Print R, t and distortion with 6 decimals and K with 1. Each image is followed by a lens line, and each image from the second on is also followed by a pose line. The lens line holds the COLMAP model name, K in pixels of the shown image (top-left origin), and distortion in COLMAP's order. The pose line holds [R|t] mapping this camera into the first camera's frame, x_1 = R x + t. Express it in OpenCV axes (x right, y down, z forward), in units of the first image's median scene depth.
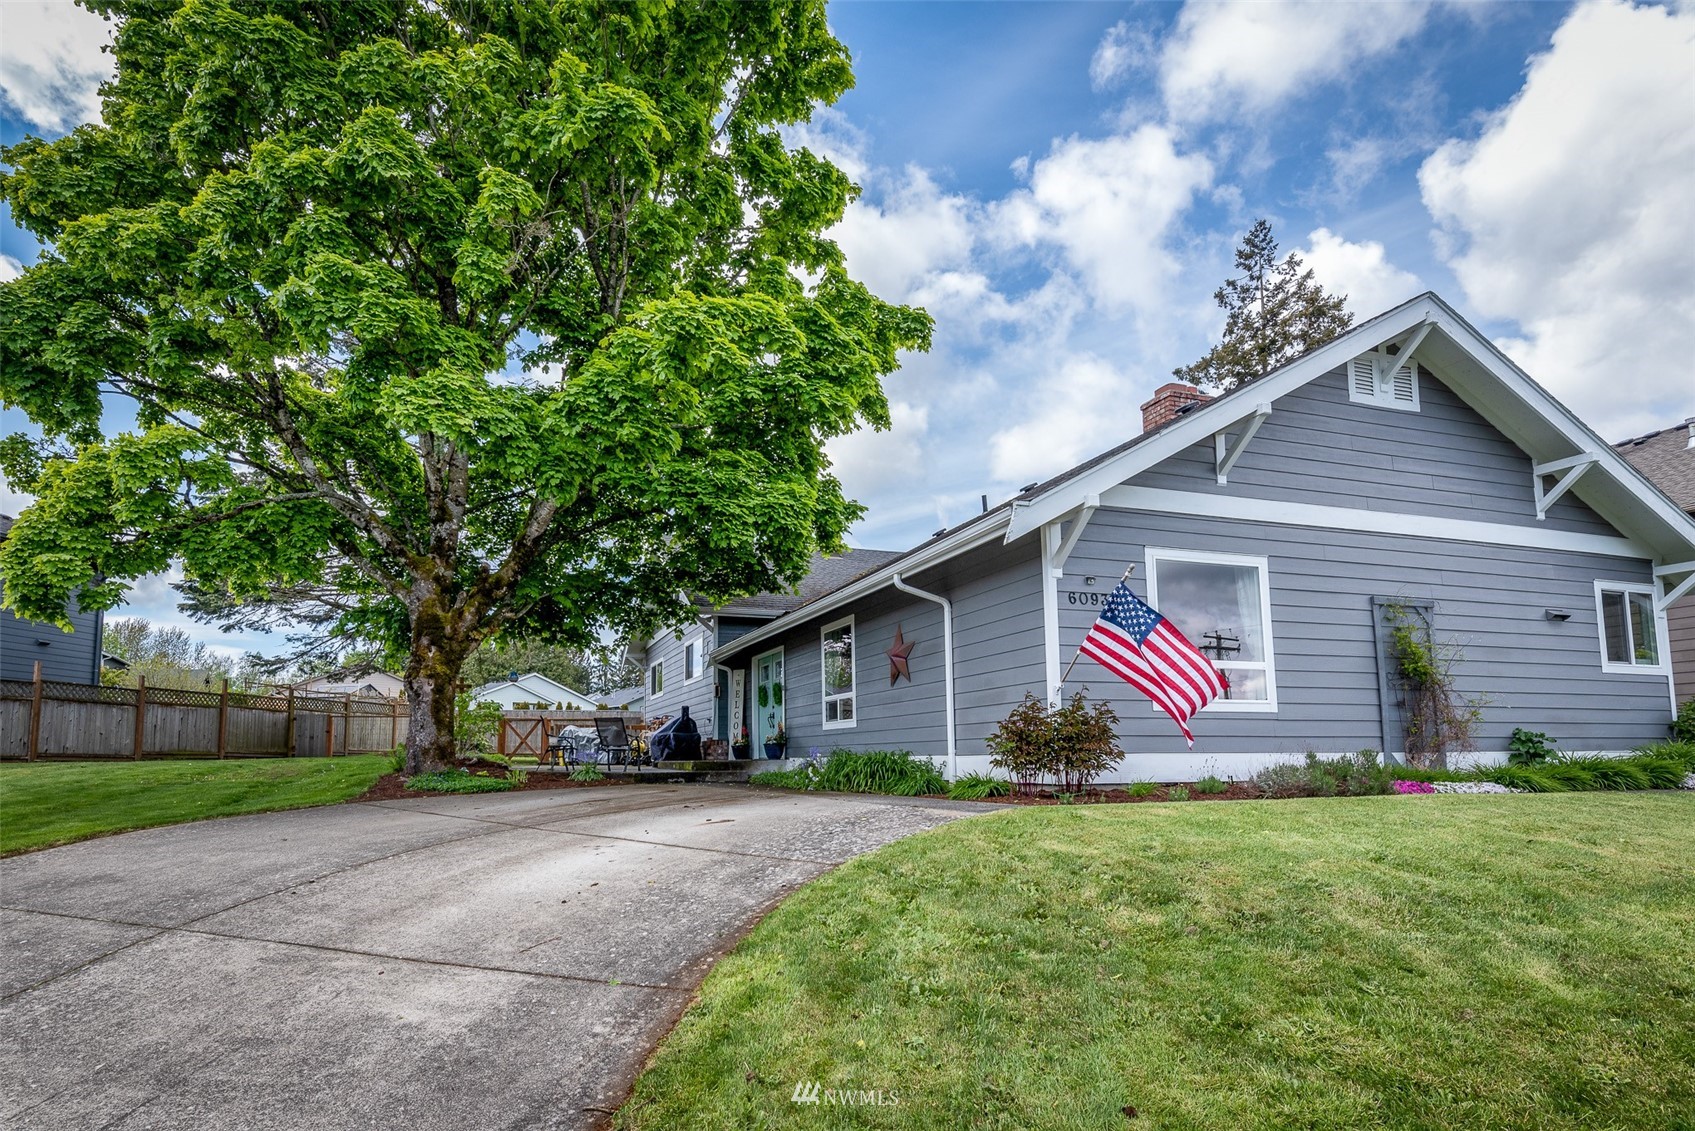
lens RADIAL K [[869.8, 0, 711.7], [0, 869.8, 705.4], [0, 0, 1]] dist [0.002480, -0.000129]
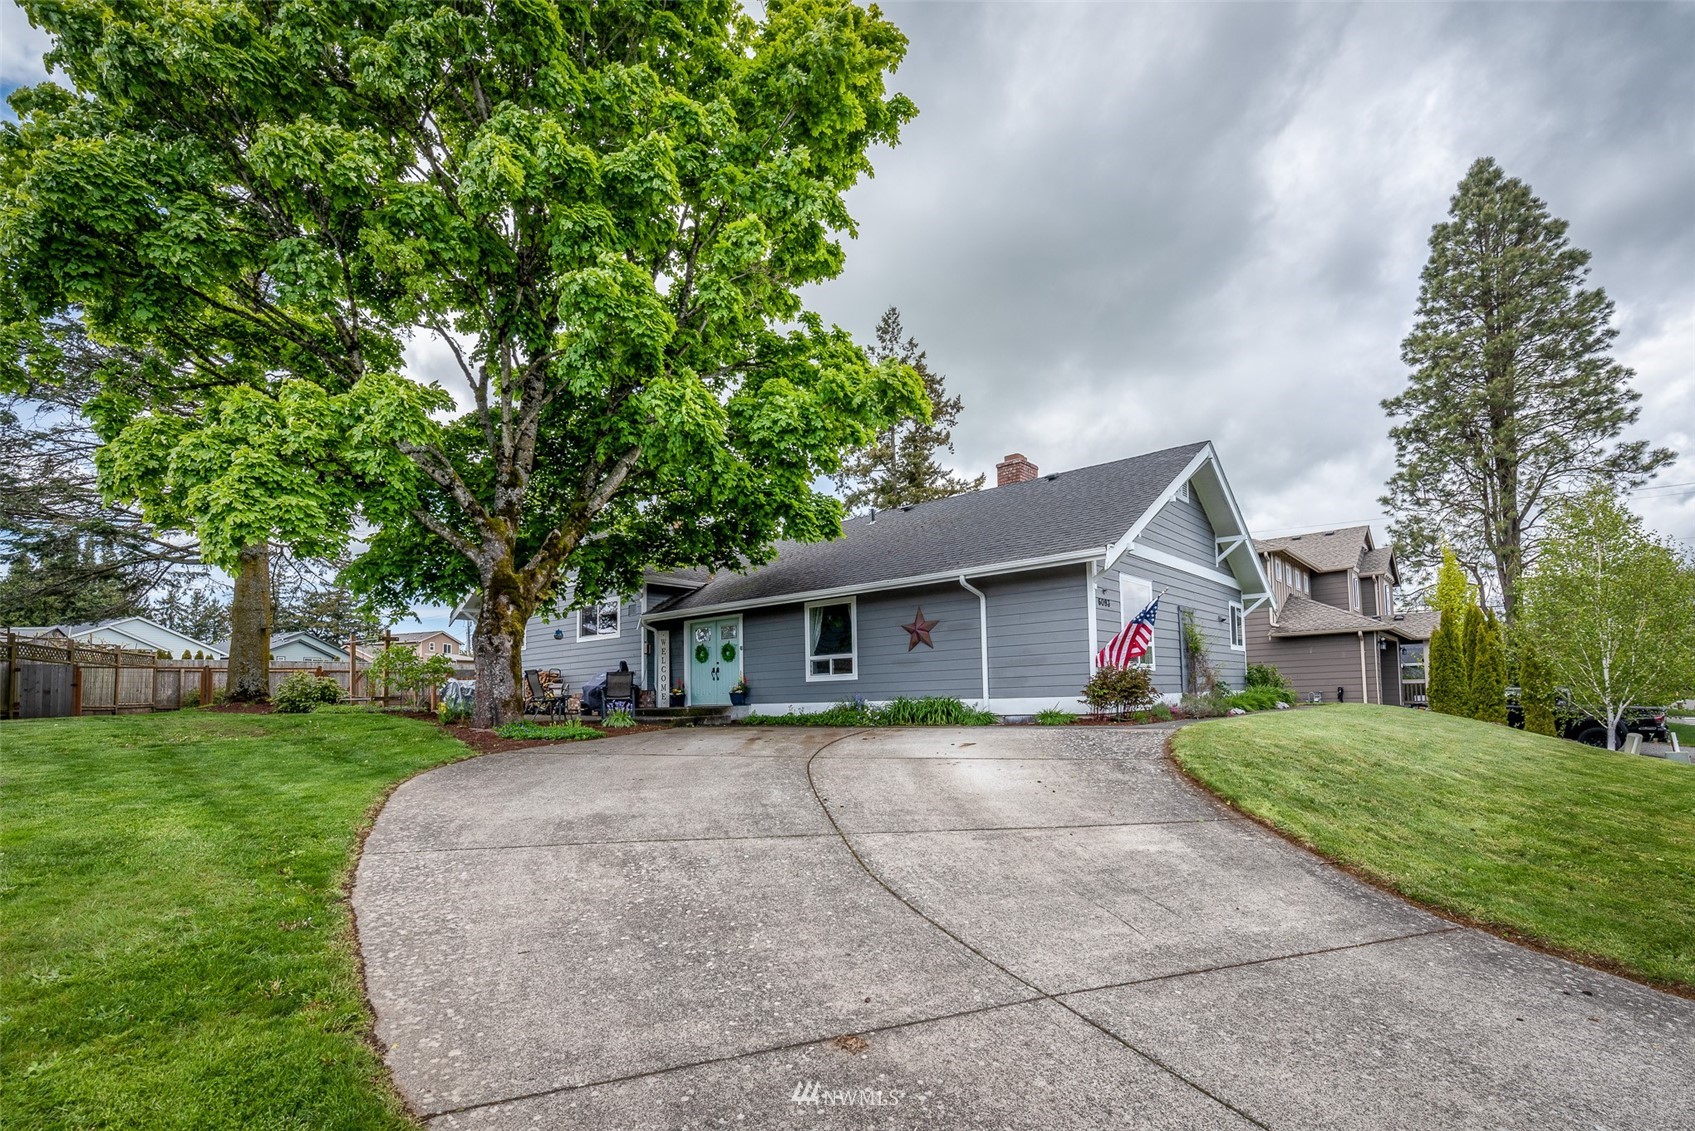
lens RADIAL K [[800.9, 0, 734.3], [0, 800.9, 697.6], [0, 0, 1]] dist [0.001588, -0.000070]
pose [[0.867971, -0.015075, 0.496385, -0.773848], [-0.010192, 0.998788, 0.048155, -0.006165], [-0.496510, -0.046856, 0.866766, 0.013005]]
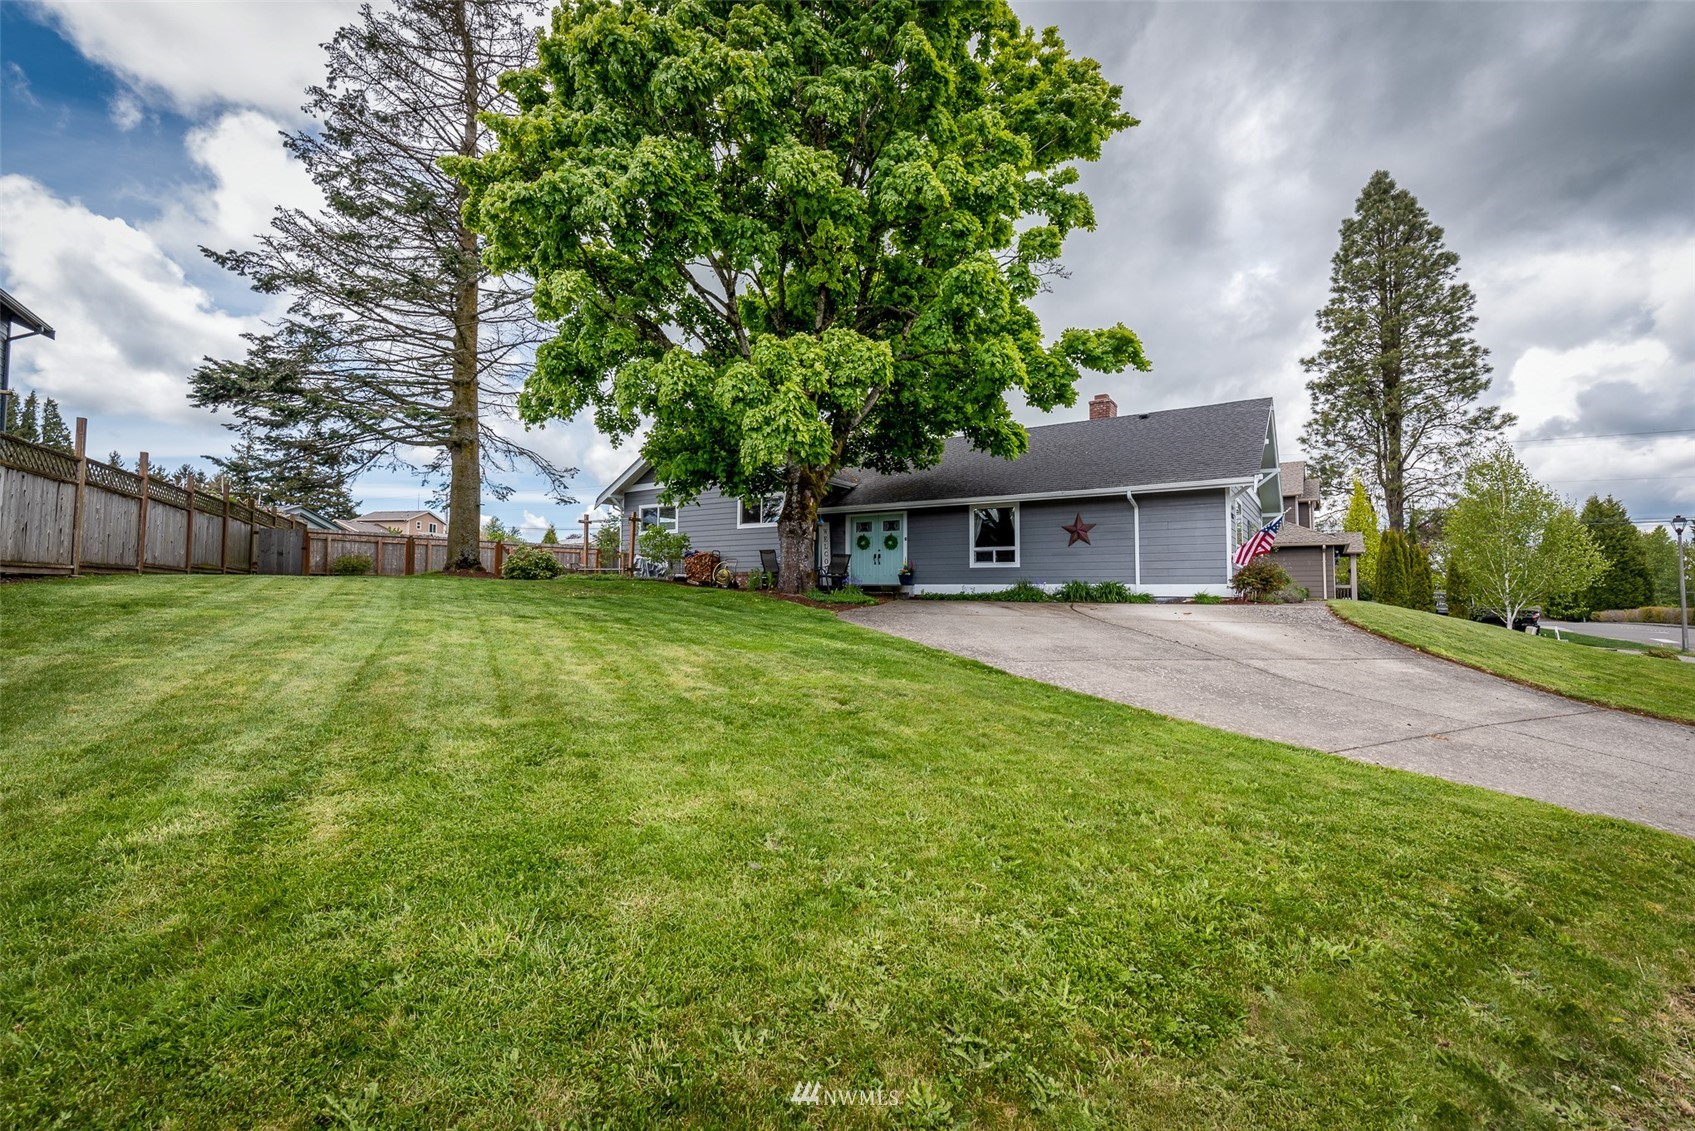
lens RADIAL K [[755.6, 0, 768.5], [0, 755.6, 580.5], [0, 0, 1]] dist [0.001200, -0.000019]
pose [[0.803929, 0.018037, 0.594451, -1.413858], [-0.048177, 0.998230, 0.034865, 0.028919], [-0.592770, -0.056667, 0.803375, 0.100659]]
